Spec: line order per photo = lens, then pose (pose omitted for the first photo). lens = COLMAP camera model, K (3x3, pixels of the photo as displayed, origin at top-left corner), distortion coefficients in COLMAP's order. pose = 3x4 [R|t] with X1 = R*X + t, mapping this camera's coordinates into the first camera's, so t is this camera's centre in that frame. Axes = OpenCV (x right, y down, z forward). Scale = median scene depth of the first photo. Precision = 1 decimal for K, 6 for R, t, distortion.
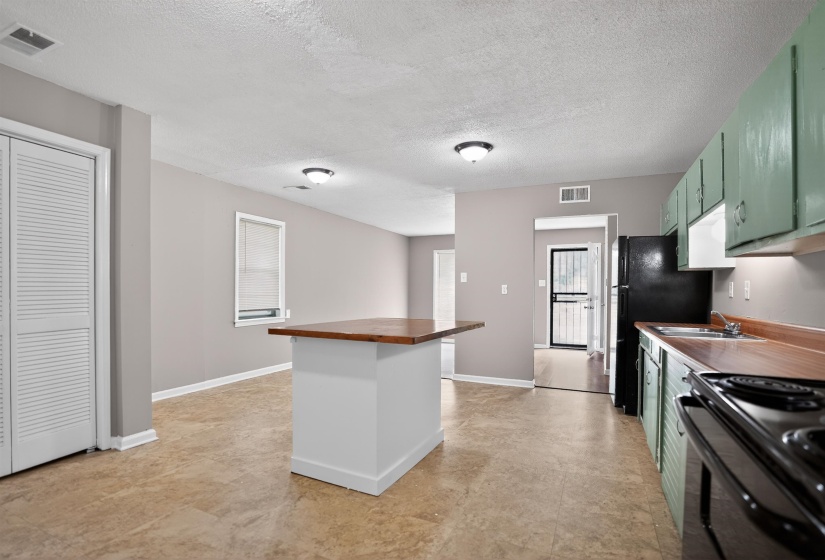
lens RADIAL K [[397.0, 0, 411.3], [0, 397.0, 293.3], [0, 0, 1]] dist [-0.040575, 0.000173]
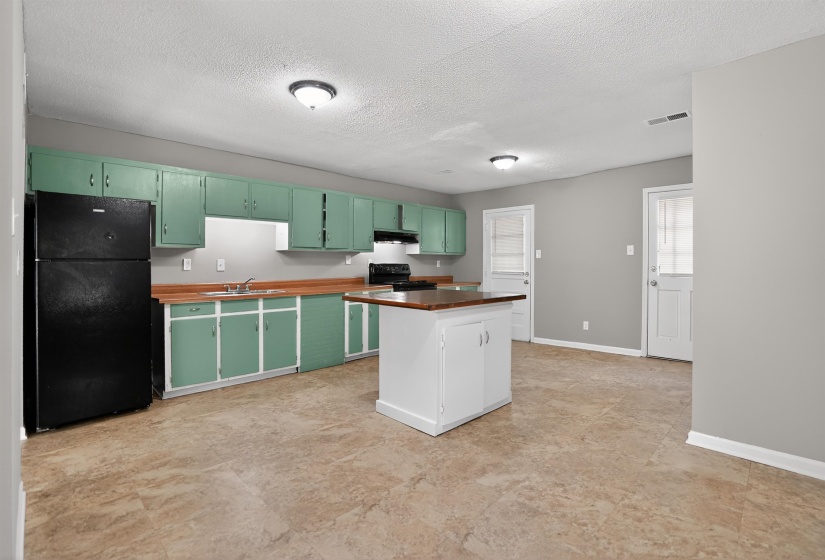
lens RADIAL K [[391.3, 0, 406.7], [0, 391.3, 274.9], [0, 0, 1]] dist [-0.058886, 0.023598]
pose [[-0.942206, -0.017332, 0.334585, -0.239868], [-0.007144, 0.999473, 0.031657, -0.014690], [-0.334957, 0.027437, -0.941834, 1.400747]]
